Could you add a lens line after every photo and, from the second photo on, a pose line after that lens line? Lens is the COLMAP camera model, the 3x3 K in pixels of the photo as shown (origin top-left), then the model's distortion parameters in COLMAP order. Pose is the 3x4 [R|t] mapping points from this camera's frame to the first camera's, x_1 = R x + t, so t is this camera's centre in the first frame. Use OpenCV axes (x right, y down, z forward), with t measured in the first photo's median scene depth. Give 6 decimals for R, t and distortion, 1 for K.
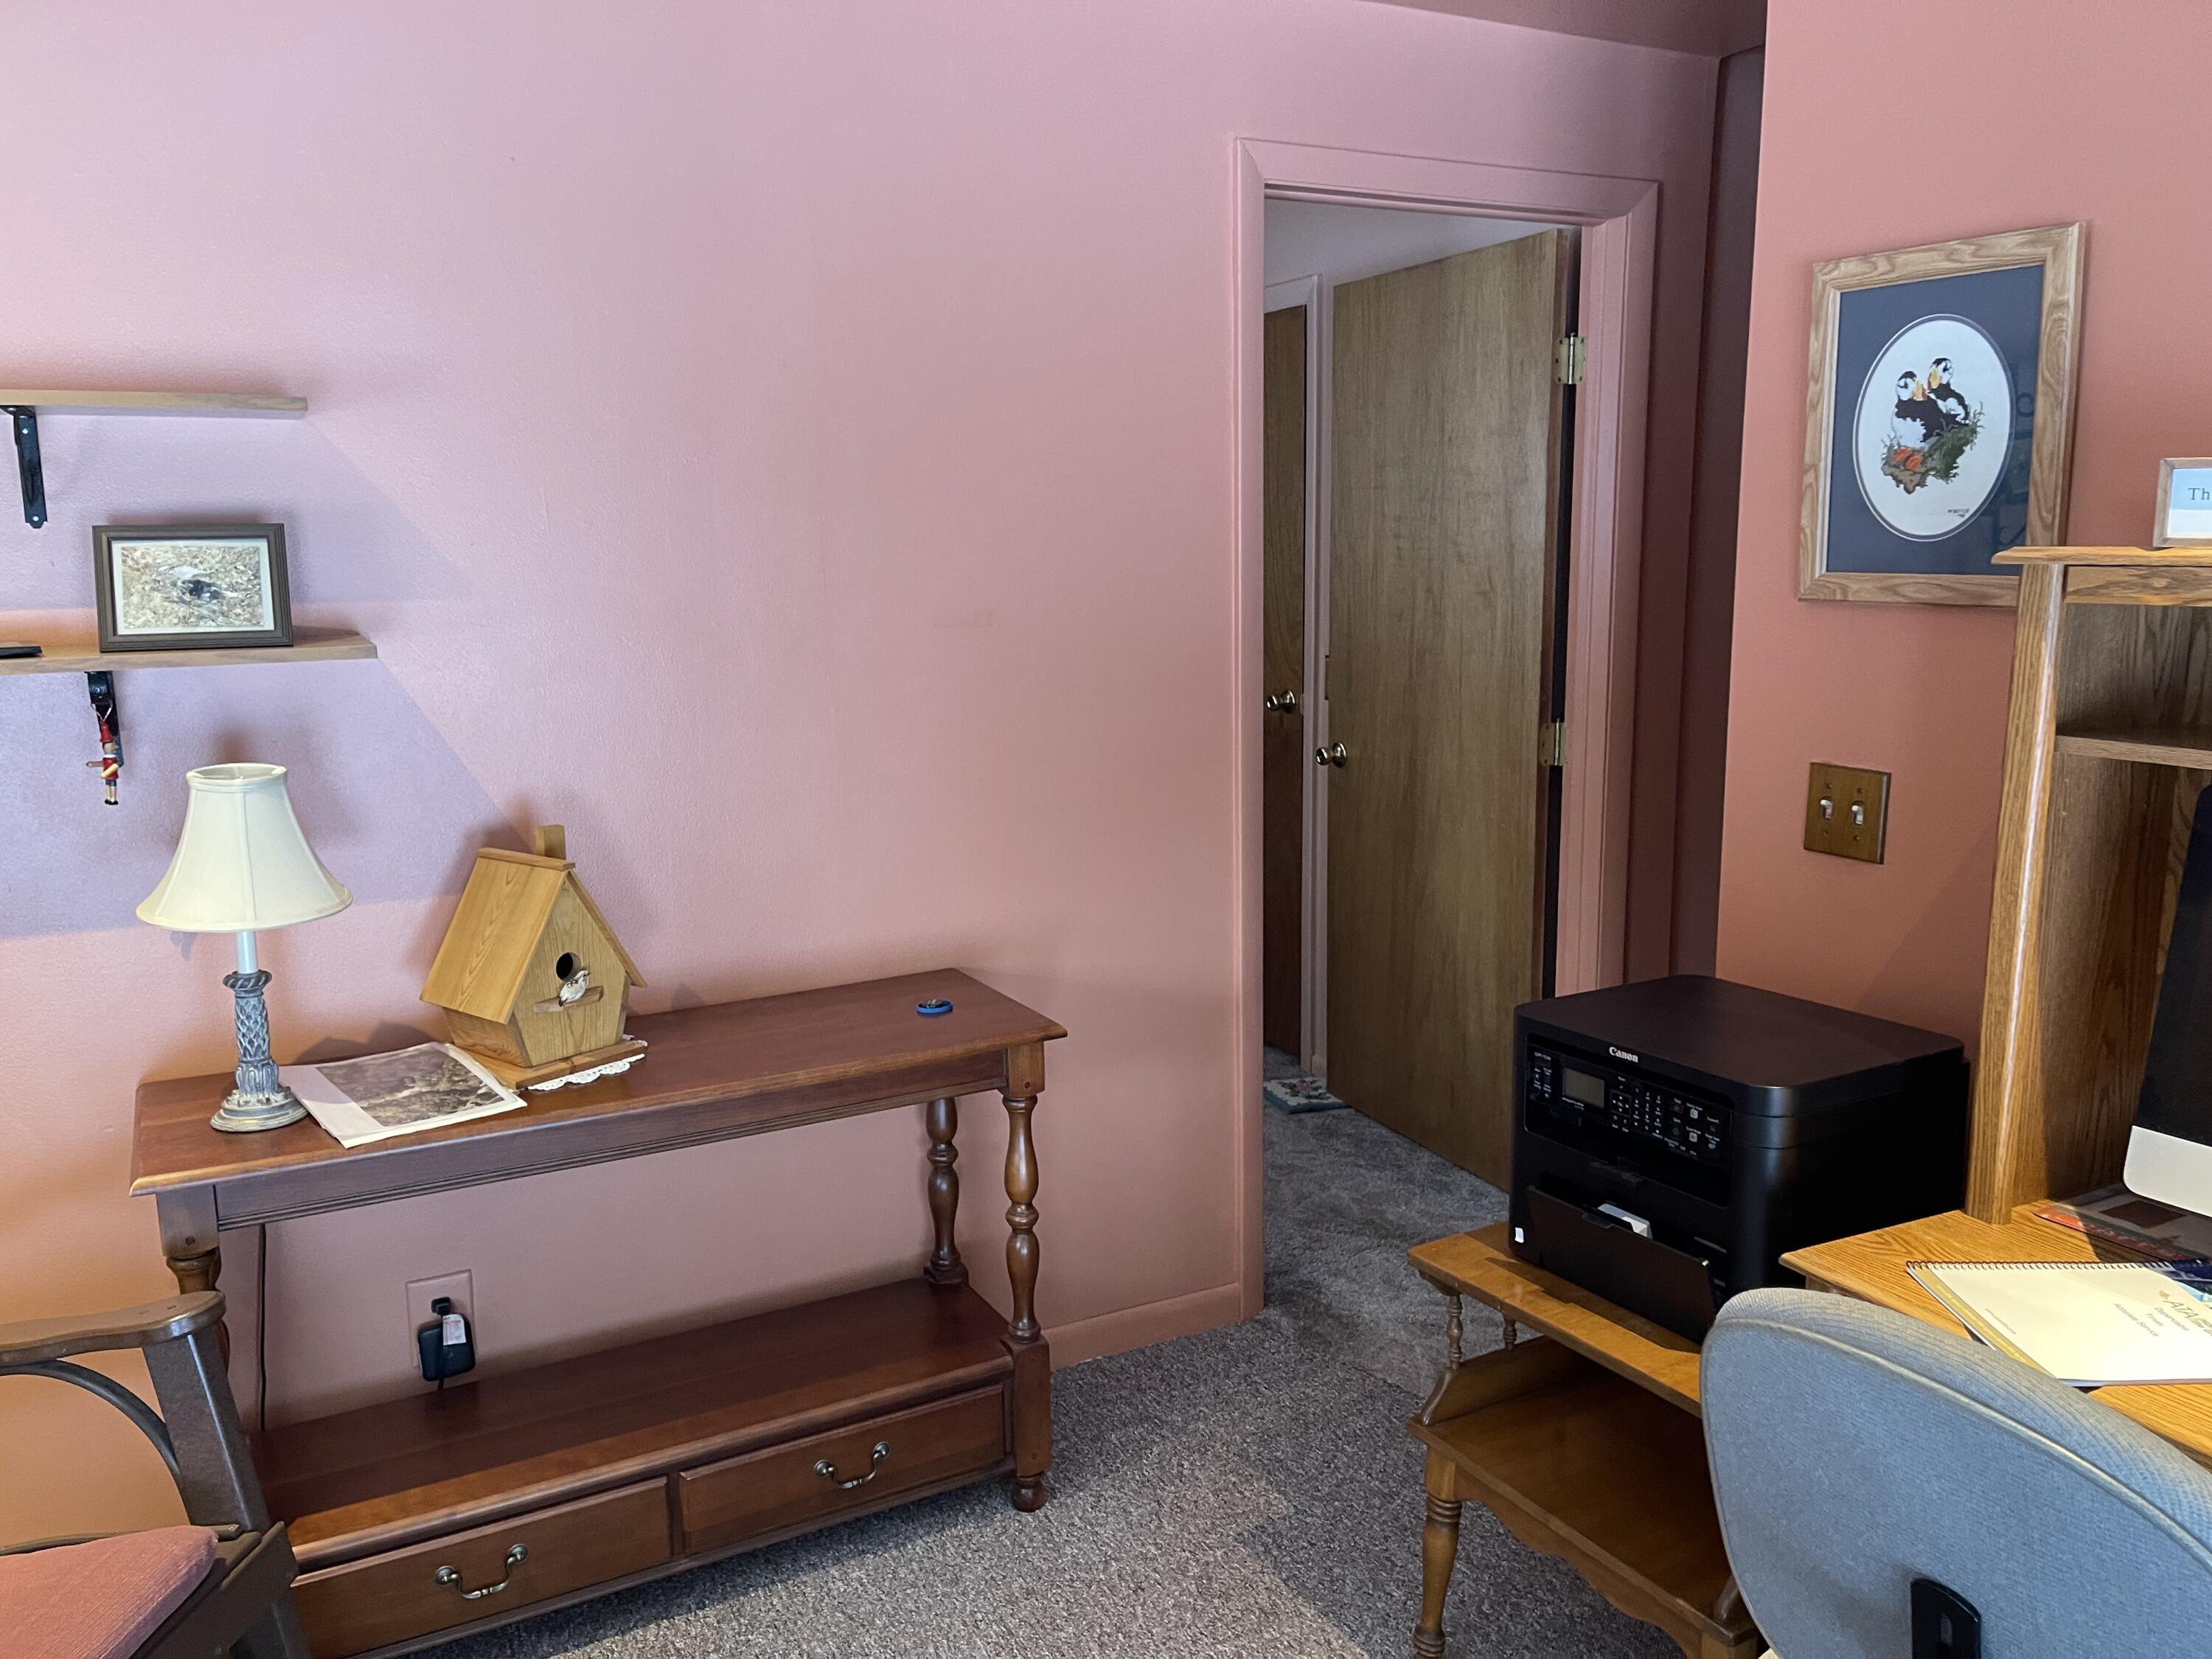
lens RADIAL K [[1698.8, 0, 1086.1], [0, 1698.8, 820.9], [0, 0, 1]] dist [0.071448, -0.085803]
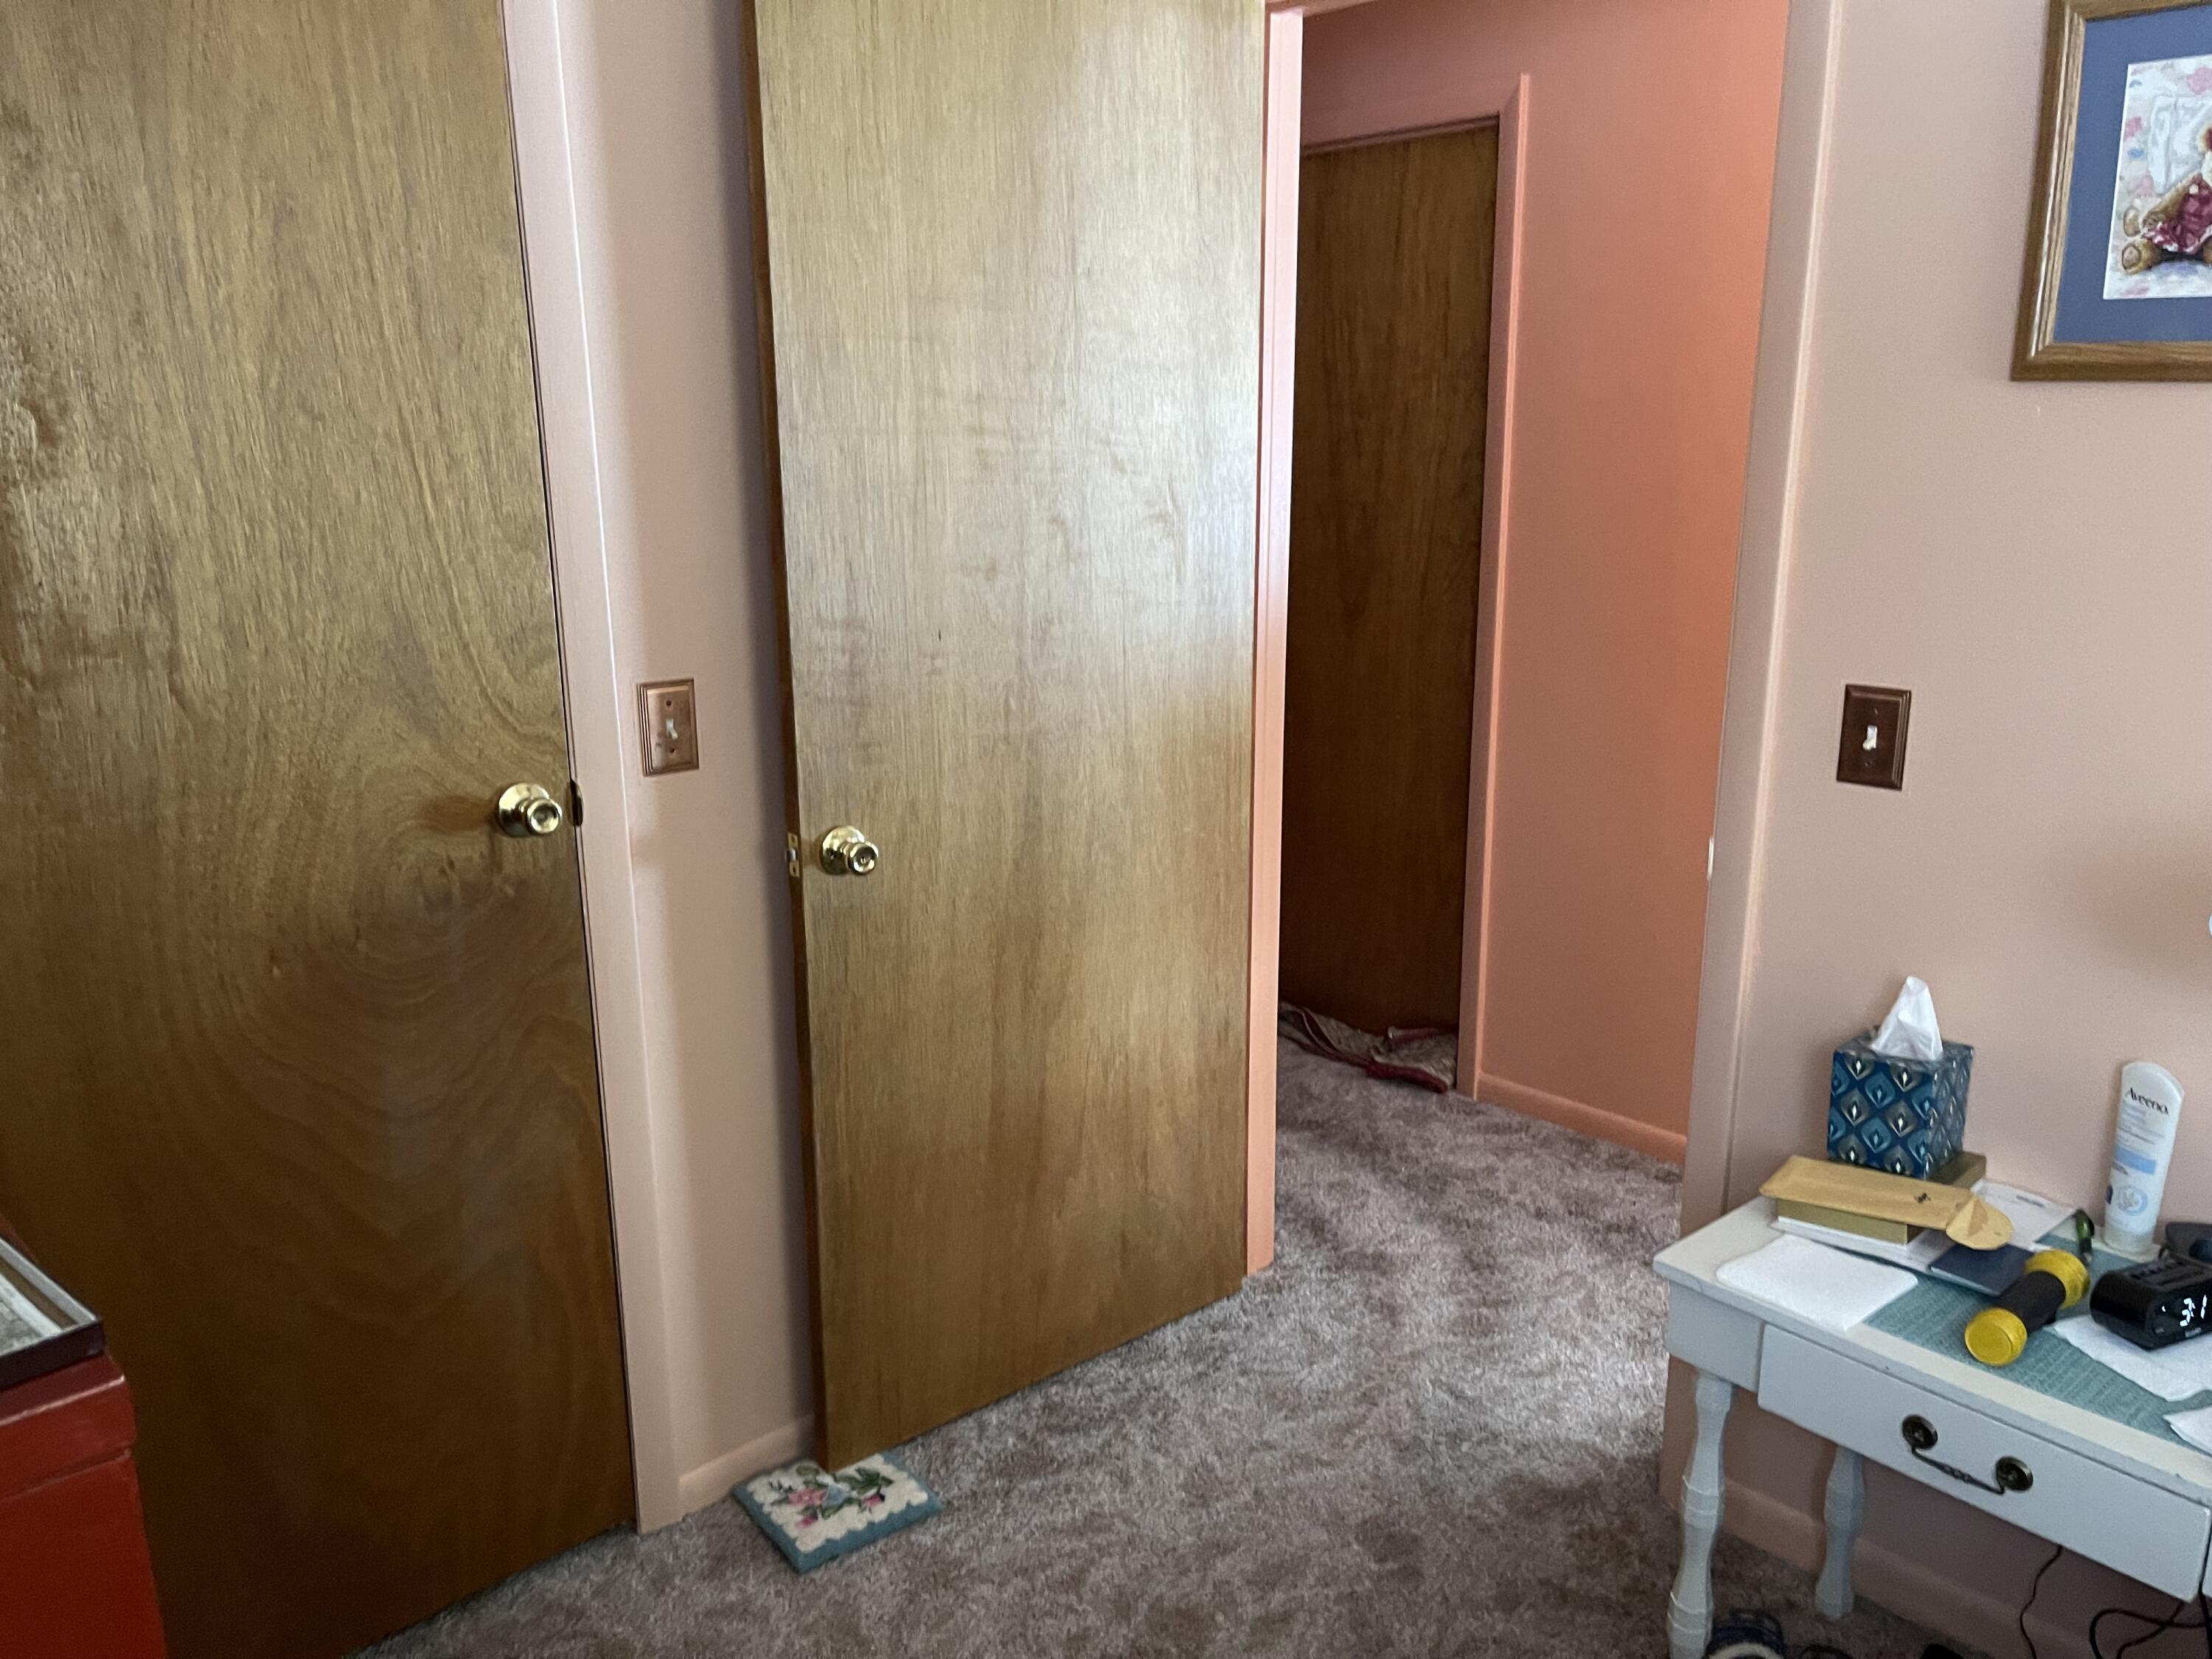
lens RADIAL K [[1698.8, 0, 1109.5], [0, 1698.8, 830.8], [0, 0, 1]] dist [0.071448, -0.085803]
pose [[-0.270075, -0.206397, 0.940457, -0.183209], [0.168366, 0.951581, 0.257189, -0.082686], [-0.948004, 0.227801, -0.222248, 0.515705]]
